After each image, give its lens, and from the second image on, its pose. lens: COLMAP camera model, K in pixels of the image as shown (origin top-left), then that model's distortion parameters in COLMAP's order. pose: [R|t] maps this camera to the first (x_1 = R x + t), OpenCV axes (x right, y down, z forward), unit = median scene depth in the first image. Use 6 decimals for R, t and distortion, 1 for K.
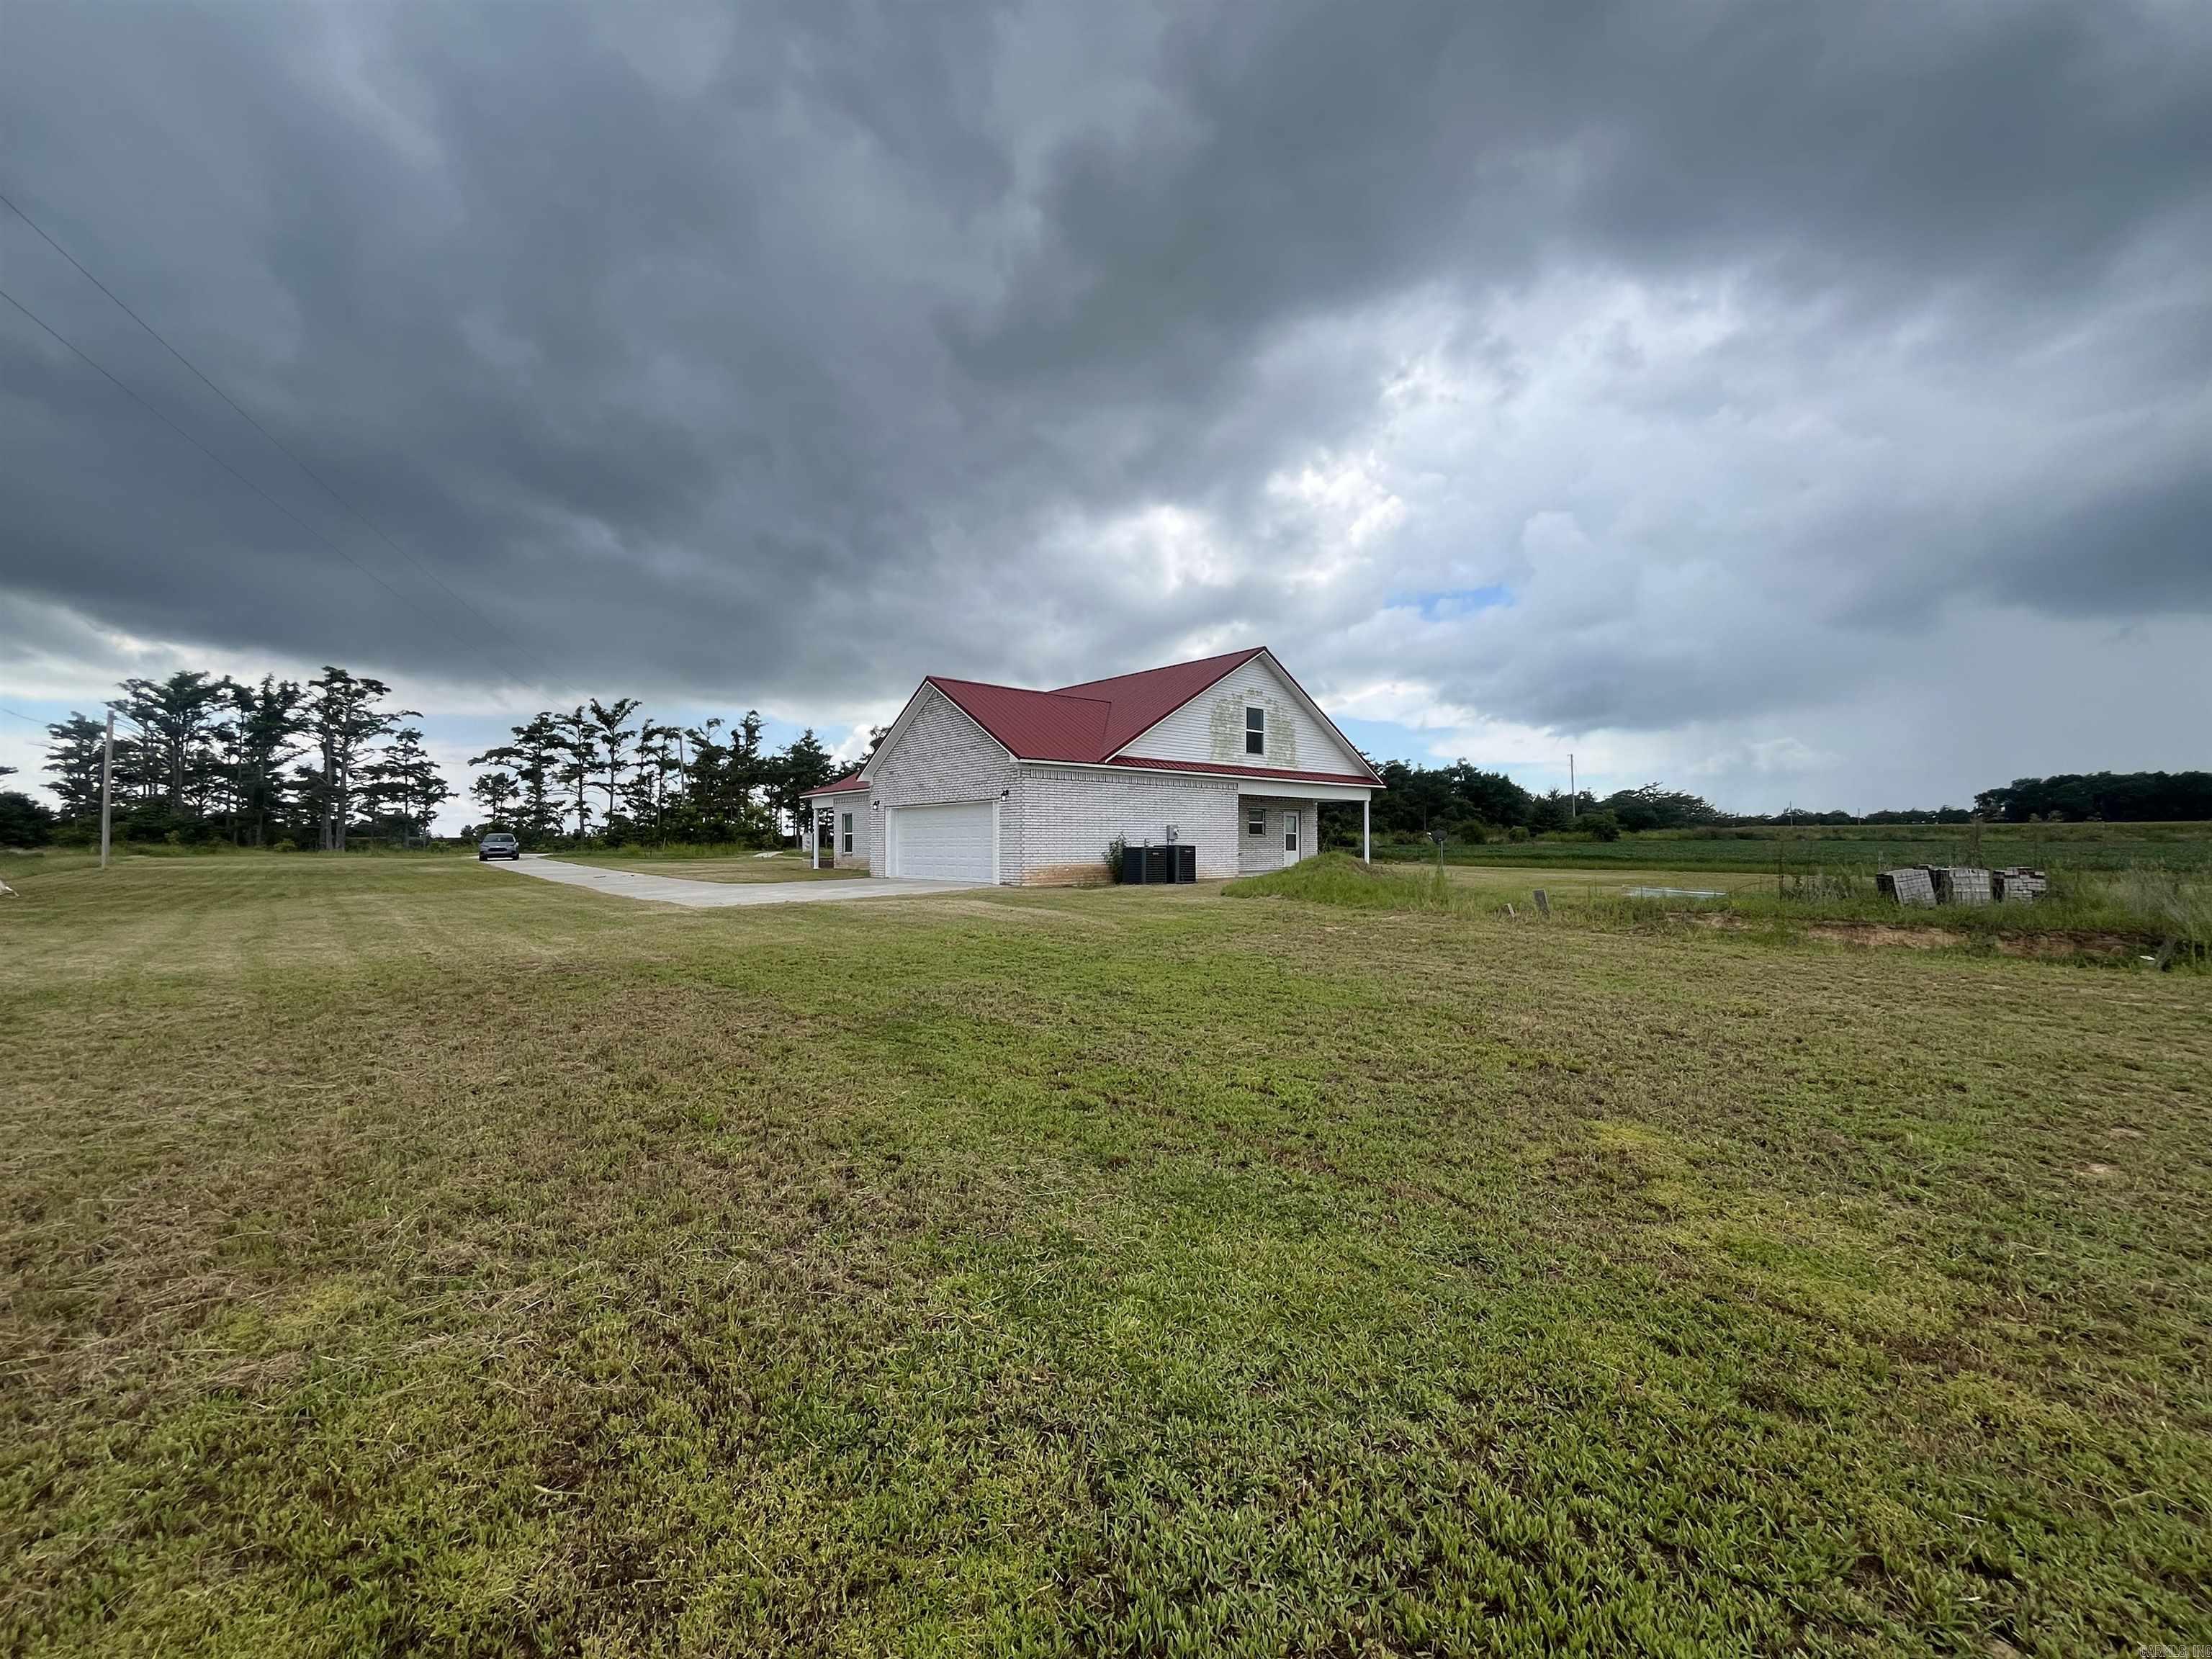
lens RADIAL K [[887.9, 0, 1106.0], [0, 887.9, 829.5], [0, 0, 1]] dist [0.000273, -0.000207]
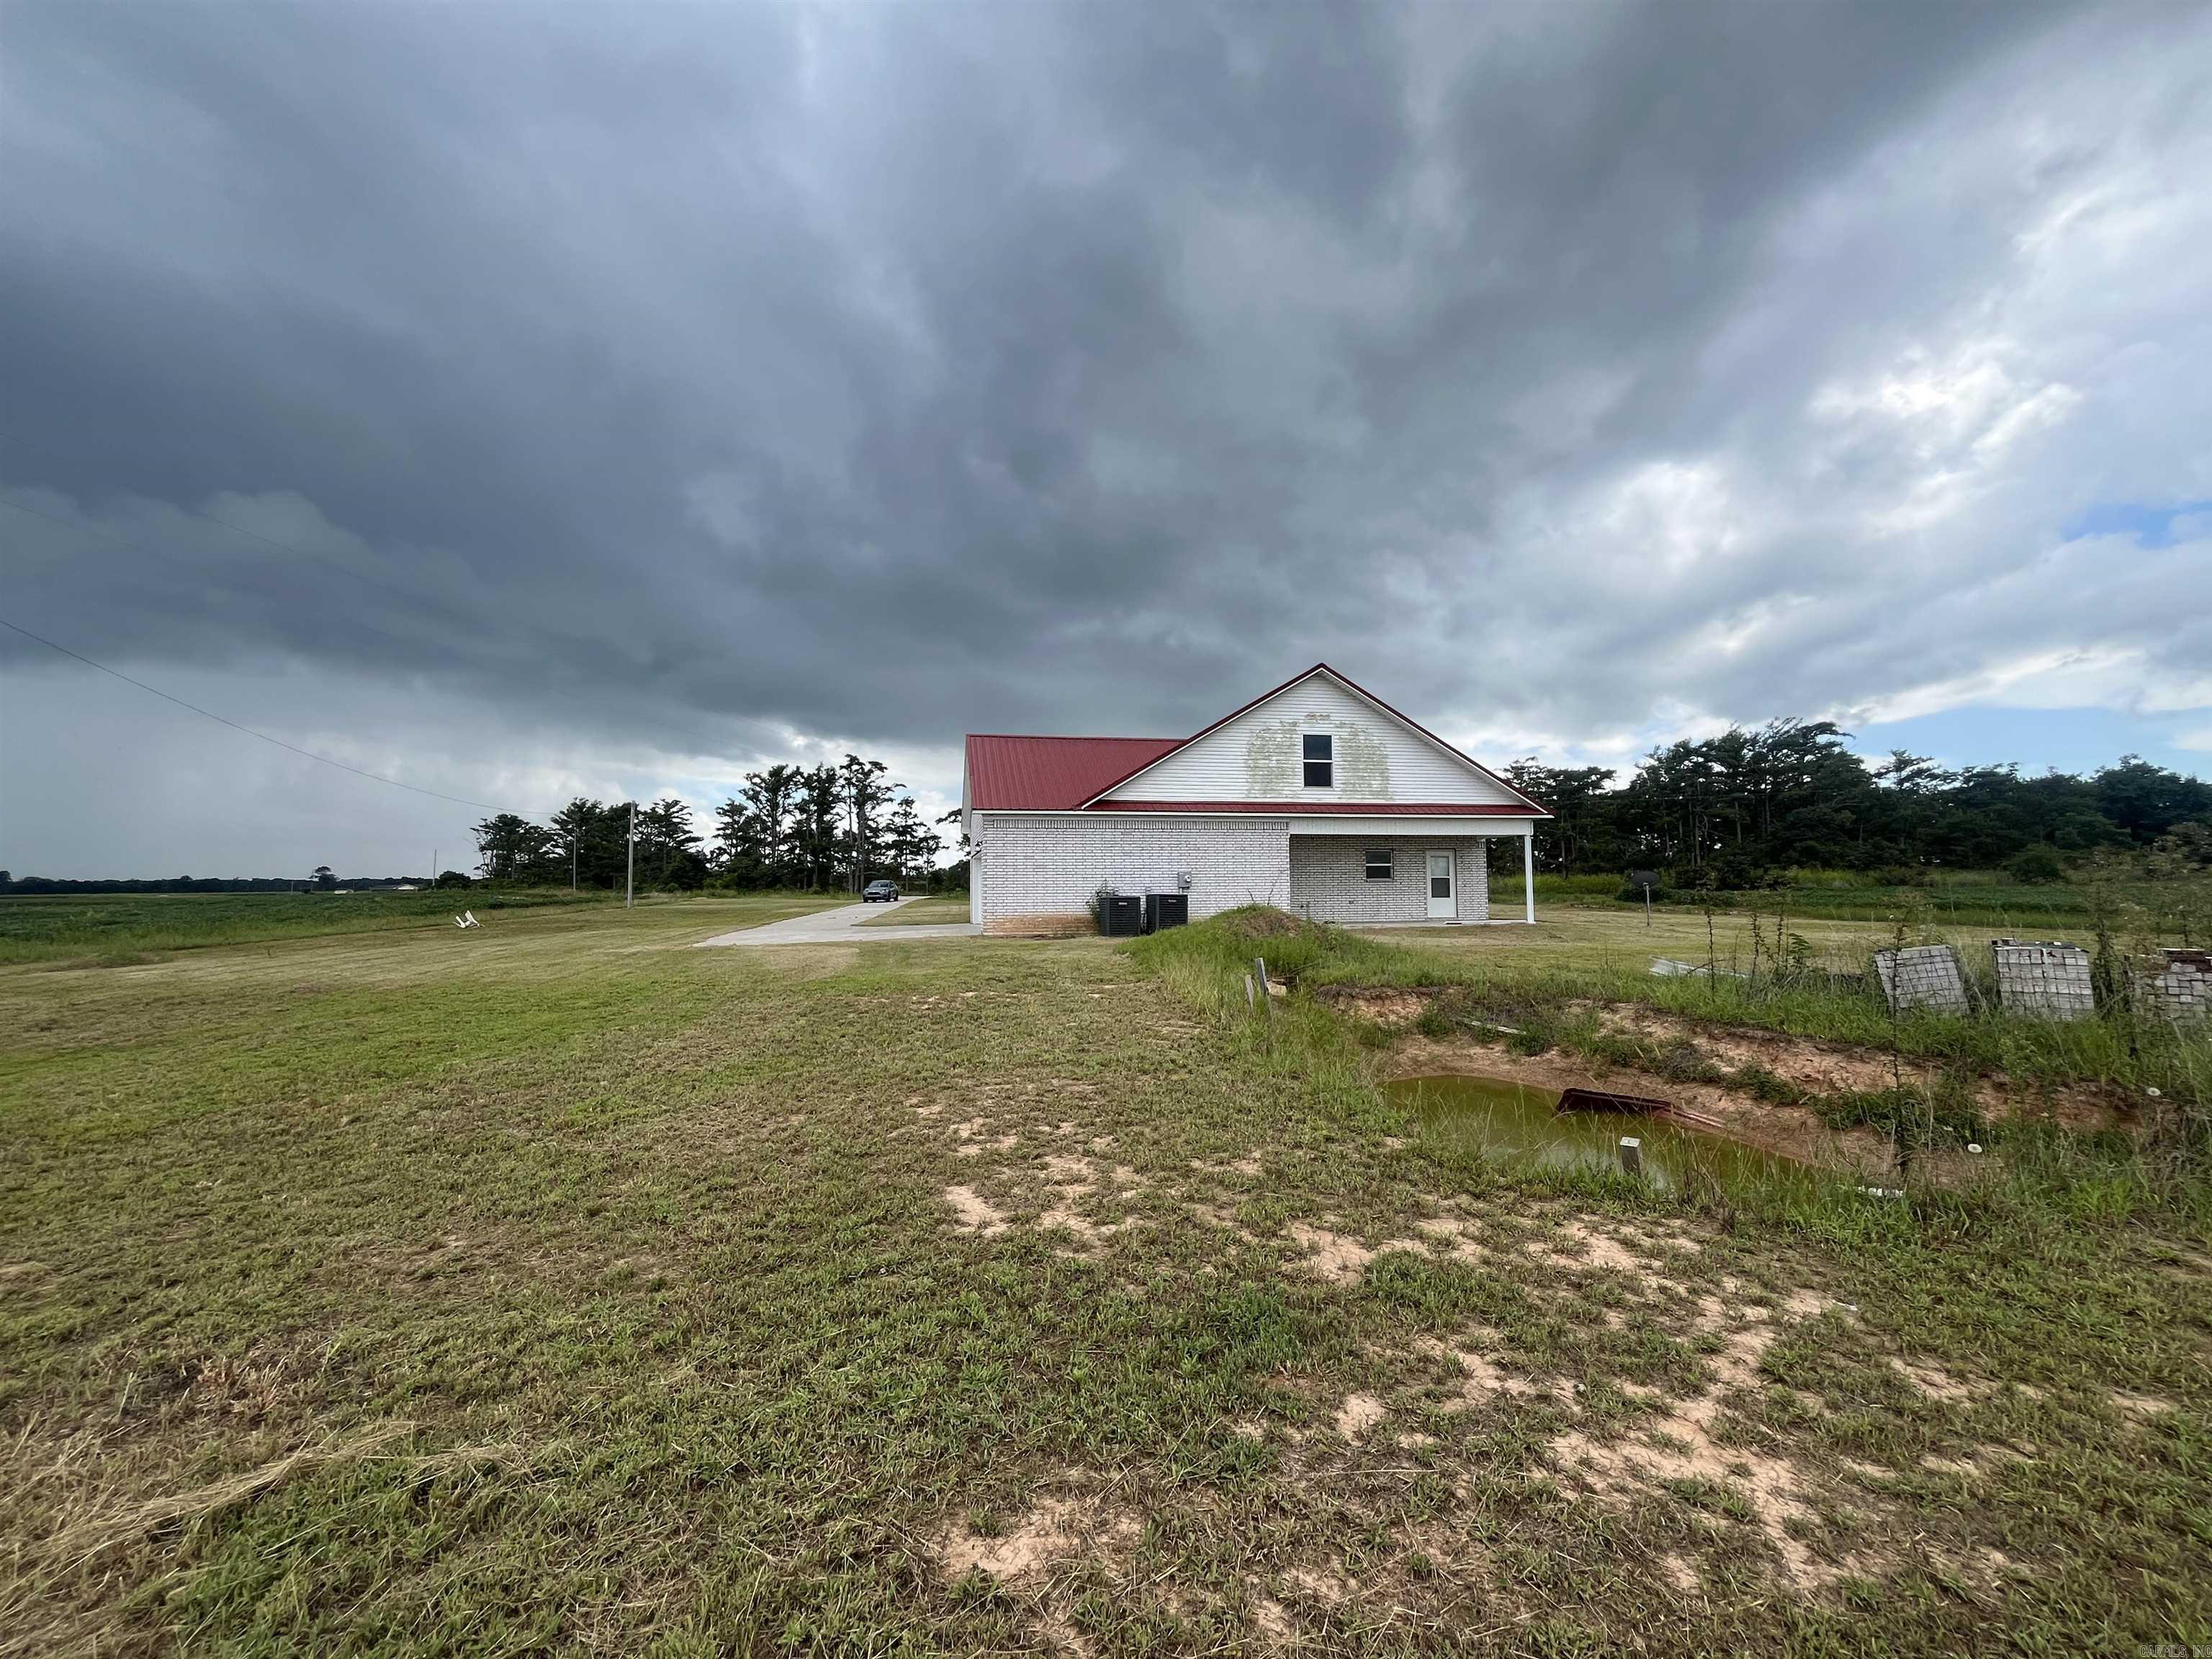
lens RADIAL K [[886.6, 0, 1107.1], [0, 886.6, 922.3], [0, 0, 1]] dist [-0.001435, -0.000609]
pose [[0.858852, 0.018385, -0.511895, 0.138359], [0.012375, 0.998319, 0.056617, -0.001496], [0.512075, -0.054961, 0.857181, 0.044142]]
